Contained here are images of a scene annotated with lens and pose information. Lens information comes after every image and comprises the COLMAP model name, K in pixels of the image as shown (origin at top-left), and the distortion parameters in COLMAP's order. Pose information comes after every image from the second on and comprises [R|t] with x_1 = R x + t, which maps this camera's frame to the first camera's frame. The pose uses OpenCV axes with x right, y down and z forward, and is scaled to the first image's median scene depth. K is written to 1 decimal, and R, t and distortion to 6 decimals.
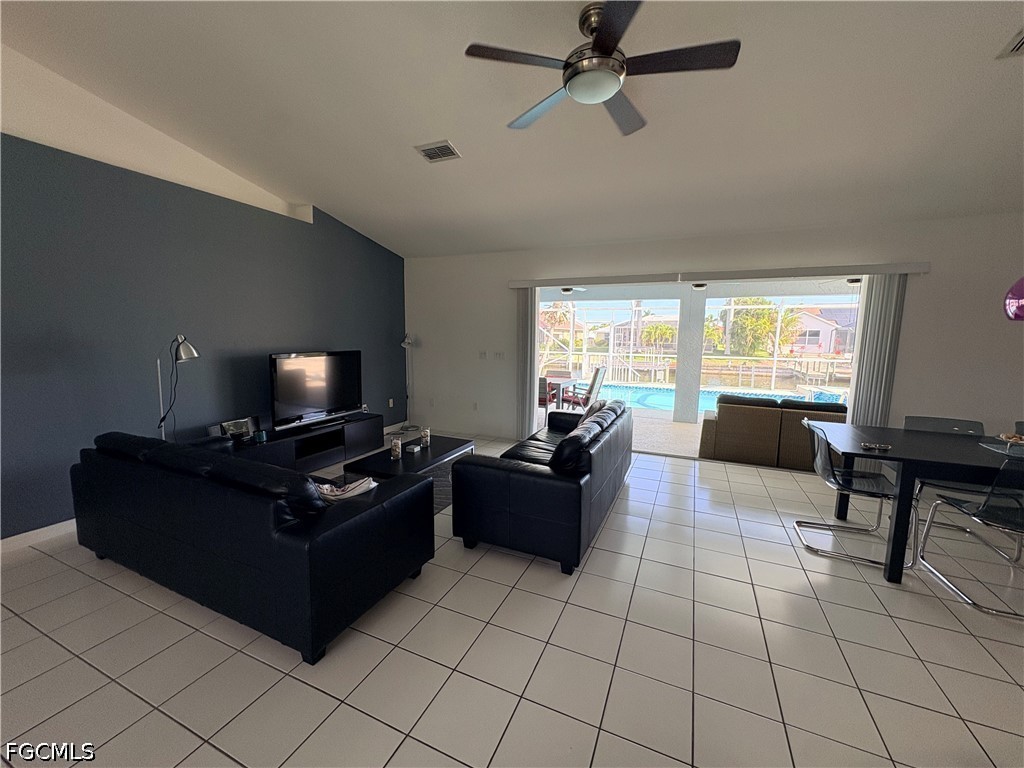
lens RADIAL K [[408.1, 0, 514.2], [0, 408.1, 385.7], [0, 0, 1]] dist [0.001113, 0.000923]
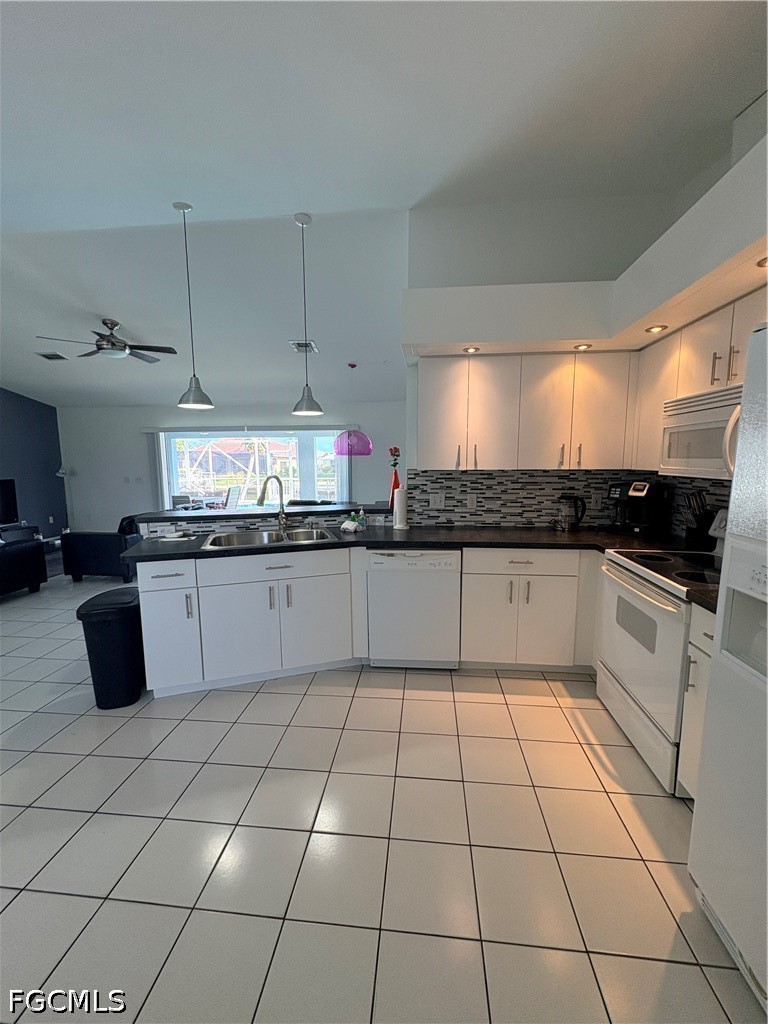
lens RADIAL K [[408.1, 0, 382.8], [0, 408.1, 510.6], [0, 0, 1]] dist [0.001113, 0.000923]
pose [[0.952410, -0.056060, 0.299620, 0.353759], [0.057532, 0.998336, 0.003913, 0.078311], [-0.299341, 0.013511, 0.954051, -0.621274]]
